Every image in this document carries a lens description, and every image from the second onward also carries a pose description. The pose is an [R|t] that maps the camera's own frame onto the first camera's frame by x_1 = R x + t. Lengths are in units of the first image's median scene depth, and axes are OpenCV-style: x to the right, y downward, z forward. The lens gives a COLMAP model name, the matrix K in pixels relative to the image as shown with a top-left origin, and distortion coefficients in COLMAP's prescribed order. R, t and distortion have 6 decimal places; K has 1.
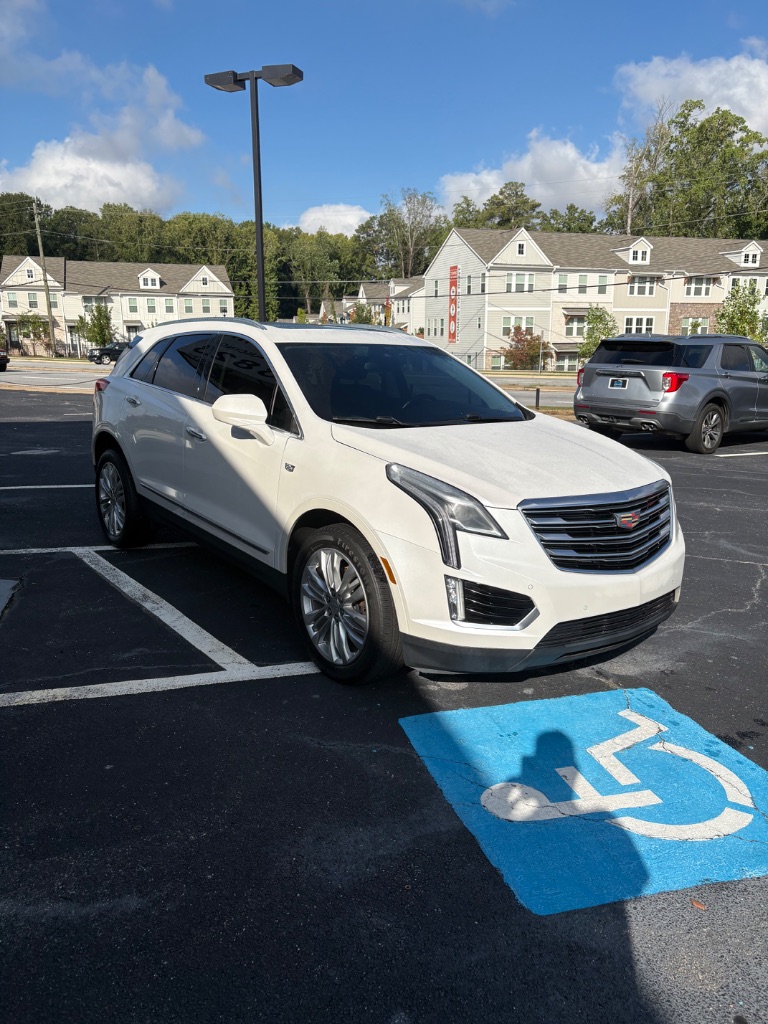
lens RADIAL K [[776.8, 0, 390.6], [0, 776.8, 513.8], [0, 0, 1]] dist [0.039726, -0.044024]
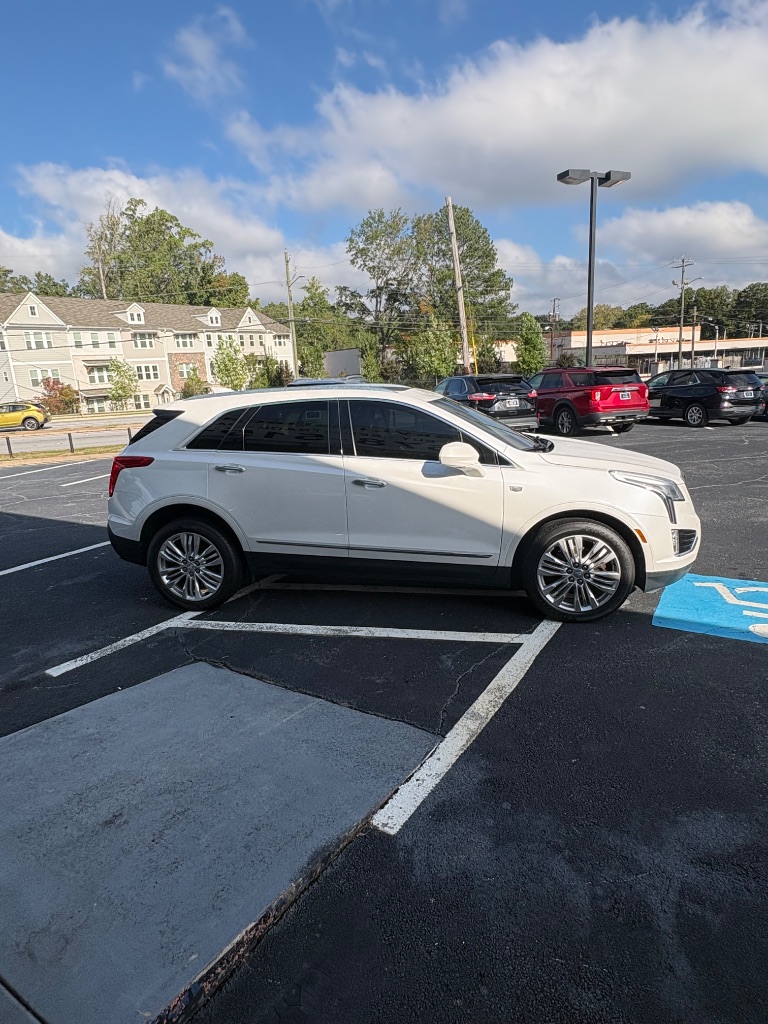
lens RADIAL K [[598.8, 0, 378.9], [0, 598.8, 510.8], [0, 0, 1]] dist [-0.002861, 0.001665]
pose [[0.750213, -0.200009, 0.630220, -0.064796], [0.202681, 0.976829, 0.068739, -0.009460], [-0.629366, 0.076164, 0.773368, 0.021404]]
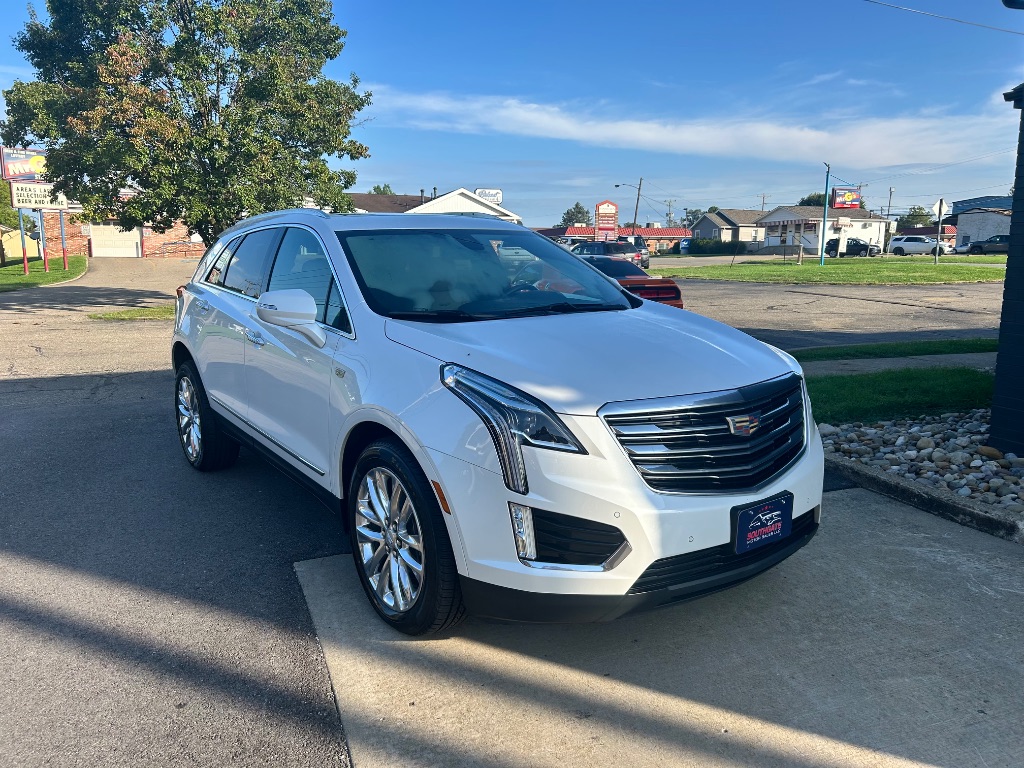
lens RADIAL K [[776.8, 0, 508.1], [0, 776.8, 382.8], [0, 0, 1]] dist [0.039726, -0.044024]
pose [[0.998186, -0.032082, -0.050939, 0.006114], [0.029677, 0.998440, -0.047287, -0.000263], [0.052377, 0.045690, 0.997582, 0.011181]]
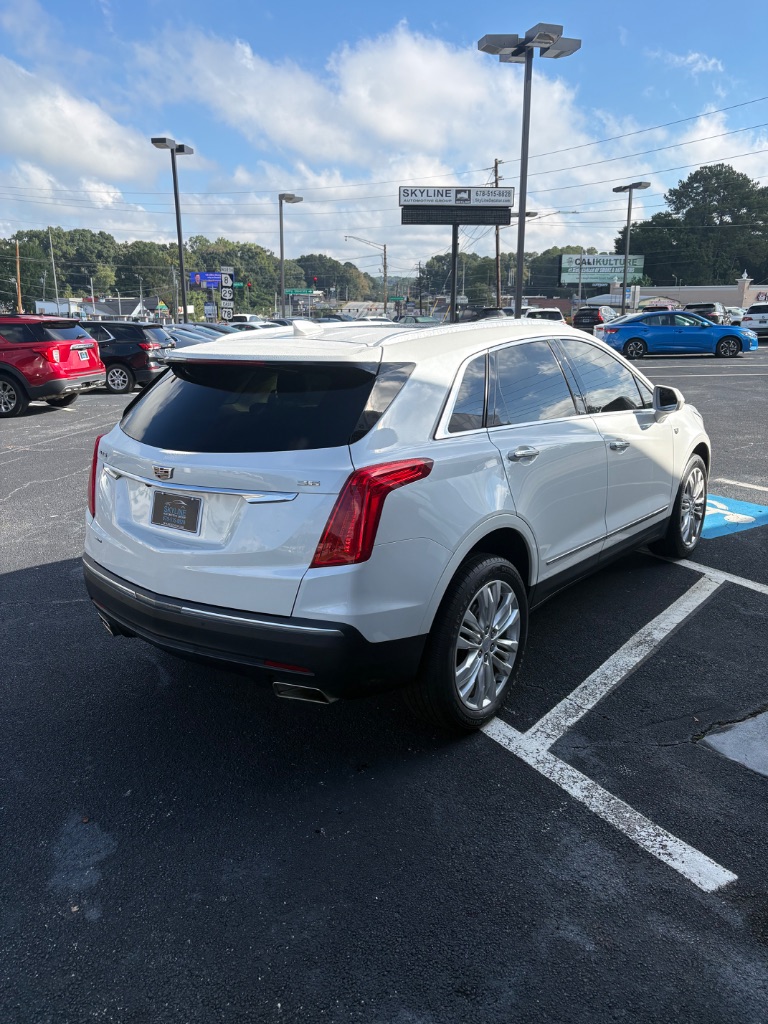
lens RADIAL K [[776.8, 0, 387.9], [0, 776.8, 516.3], [0, 0, 1]] dist [0.039726, -0.044024]
pose [[-0.251040, -0.269550, 0.929689, -0.083116], [0.220298, 0.919332, 0.326033, -0.030357], [-0.942575, 0.286656, -0.171408, 0.112508]]
